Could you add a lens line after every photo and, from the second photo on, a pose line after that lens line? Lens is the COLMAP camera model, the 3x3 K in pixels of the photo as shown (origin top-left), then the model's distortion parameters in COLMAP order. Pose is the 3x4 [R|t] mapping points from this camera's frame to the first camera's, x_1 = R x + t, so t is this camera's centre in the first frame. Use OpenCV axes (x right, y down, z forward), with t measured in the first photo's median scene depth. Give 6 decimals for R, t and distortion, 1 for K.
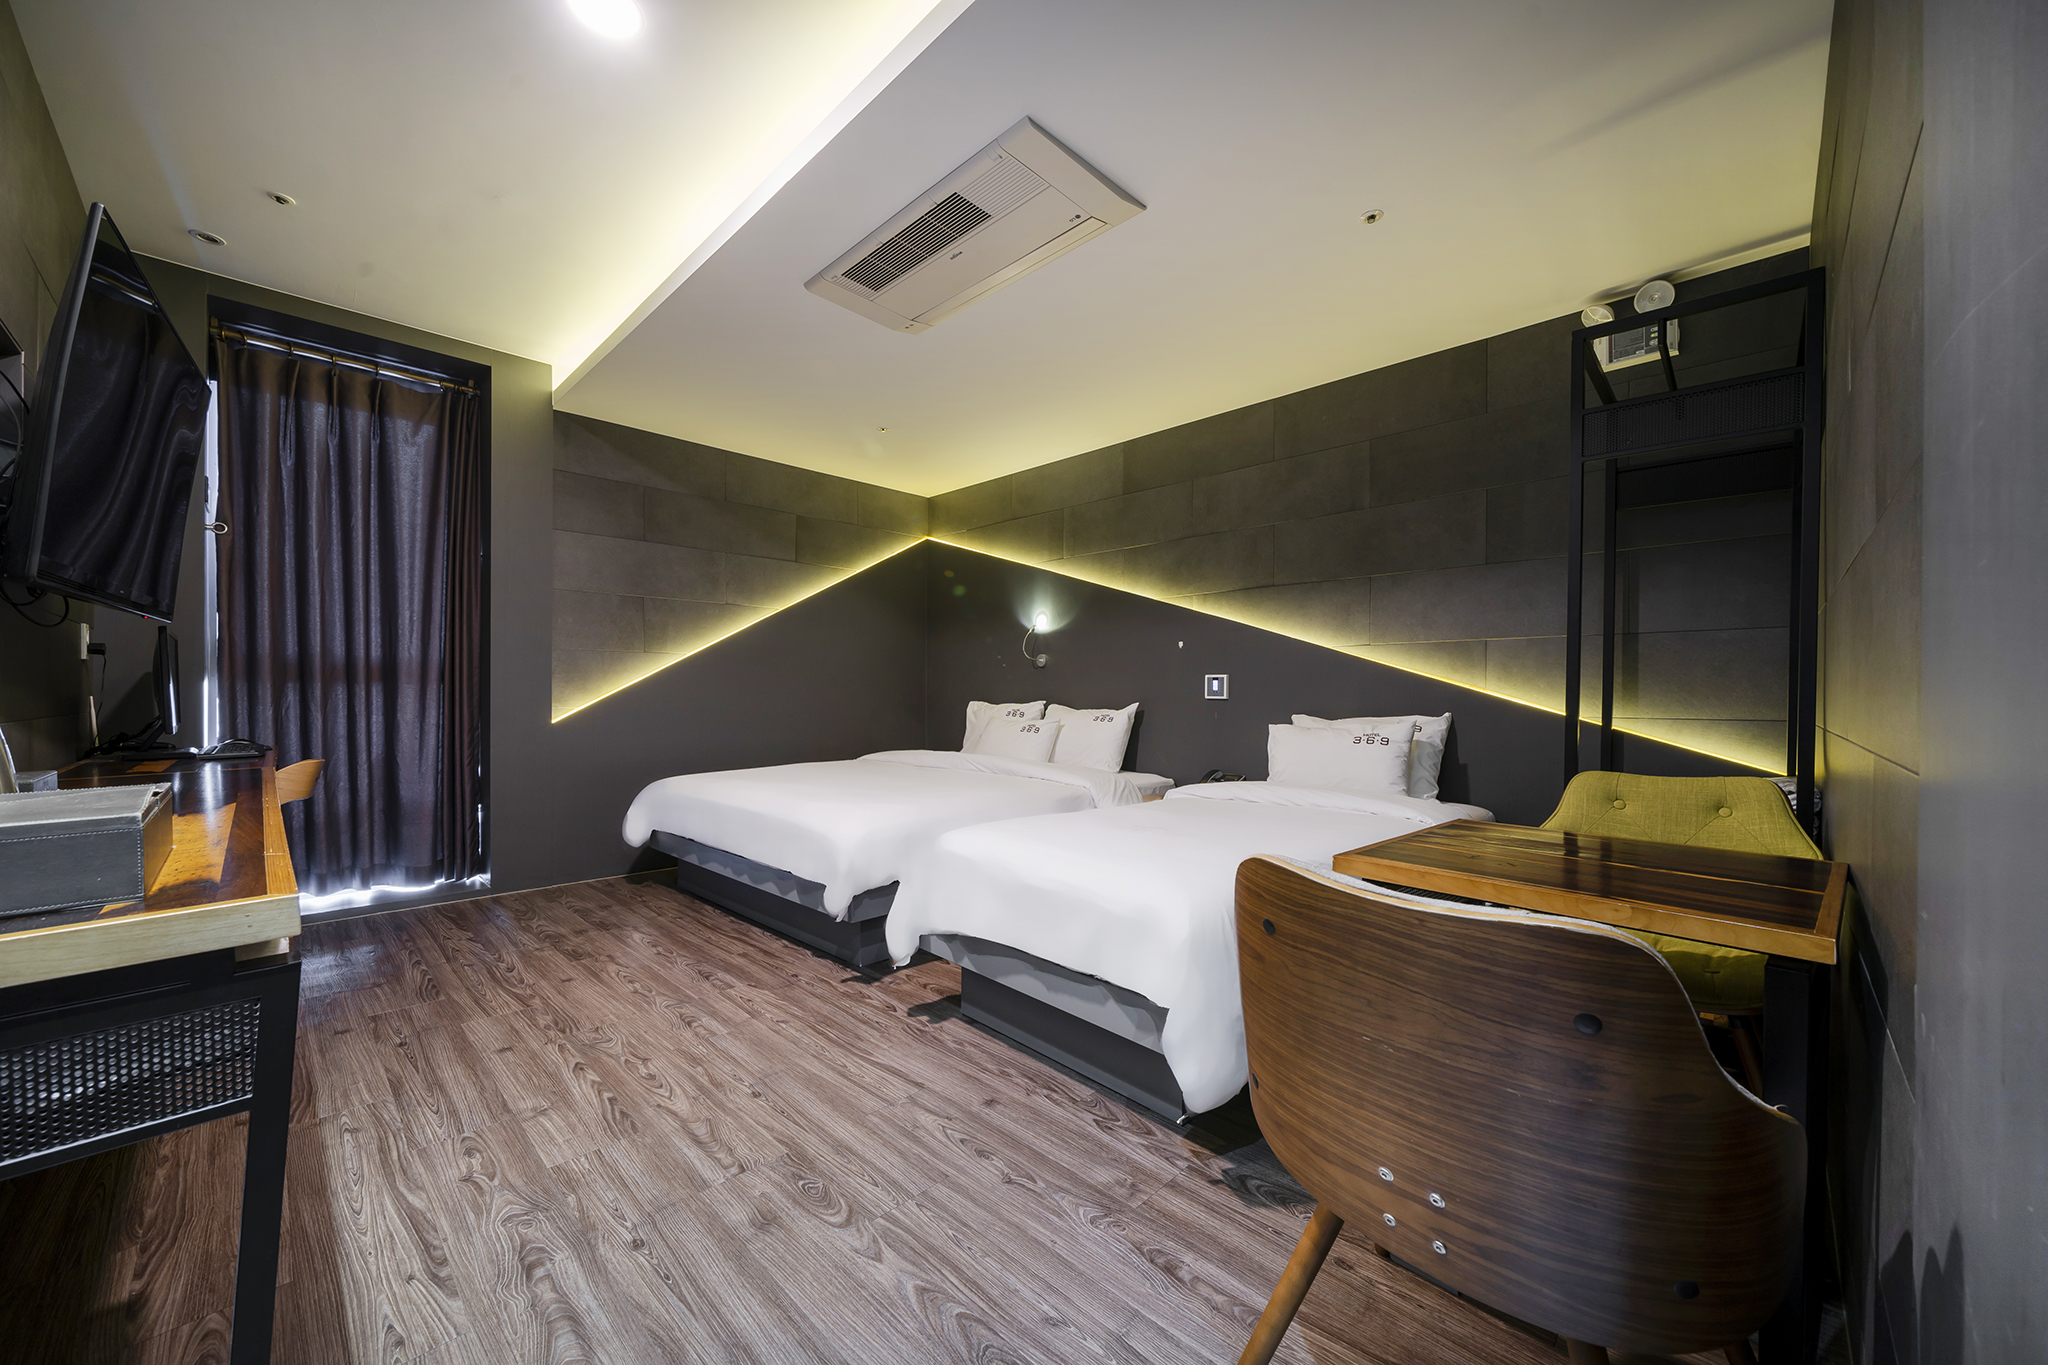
lens RADIAL K [[737.4, 0, 1002.9], [0, 737.4, 689.1], [0, 0, 1]] dist [-0.003390, 0.000129]
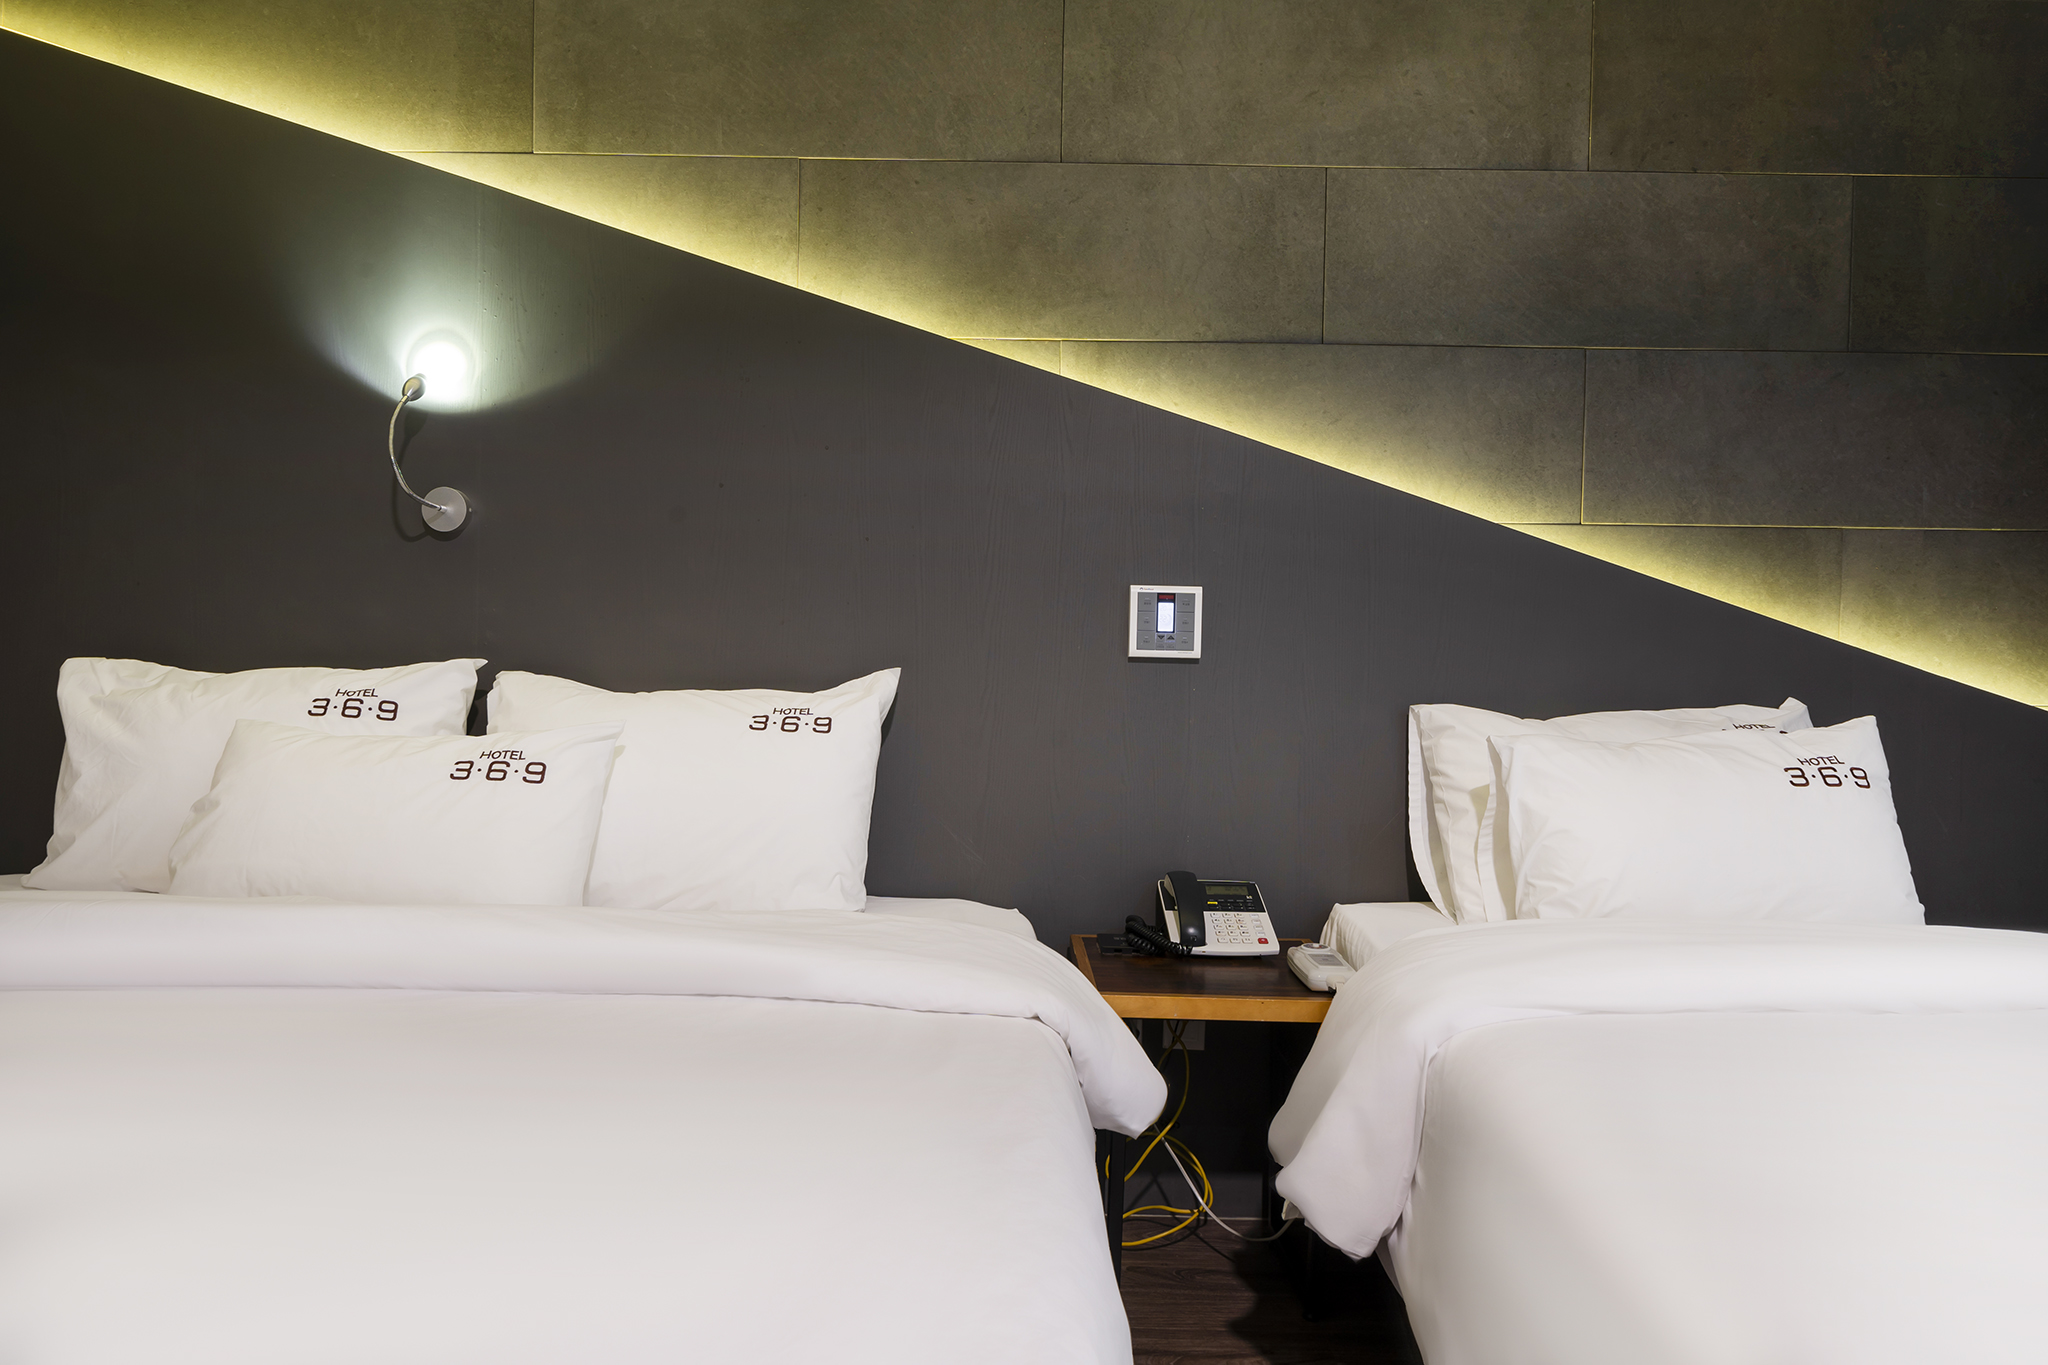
lens RADIAL K [[1283.3, 0, 1020.1], [0, 1283.3, 699.5], [0, 0, 1]] dist [0.004338, 0.000199]
pose [[0.697124, 0.000668, 0.716950, -0.286871], [-0.018696, 0.999676, 0.017248, 0.038888], [-0.716707, -0.025428, 0.696911, 1.082584]]
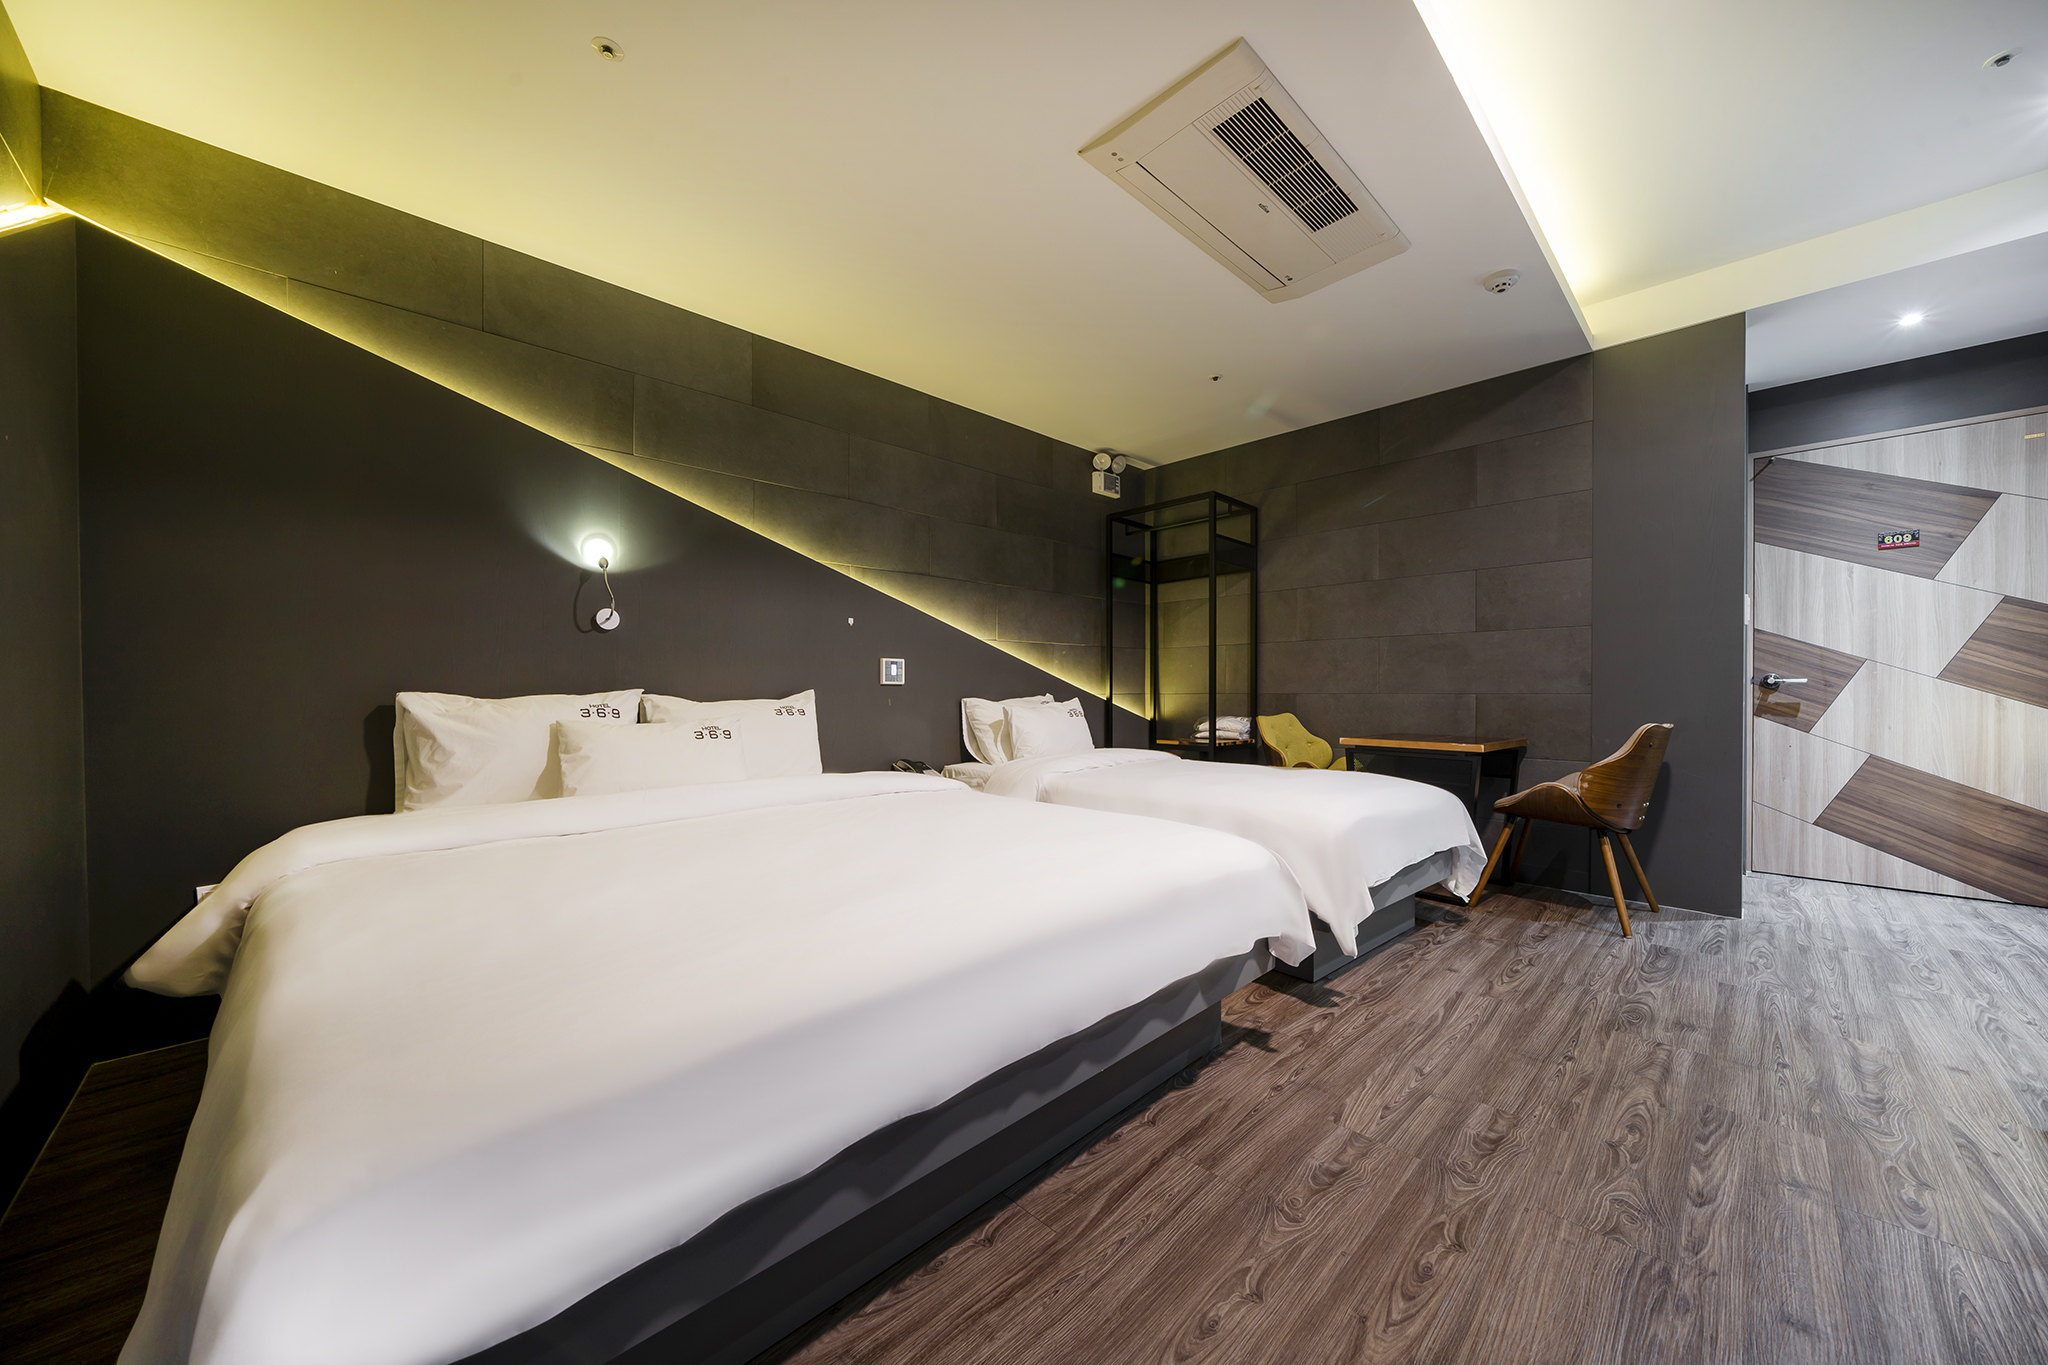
lens RADIAL K [[737.4, 0, 1015.7], [0, 737.4, 693.1], [0, 0, 1]] dist [-0.003390, 0.000129]
pose [[0.006776, -0.009564, 0.999931, -1.088406], [-0.005610, 0.999938, 0.009602, 0.024409], [-0.999961, -0.005675, 0.006721, 1.409171]]
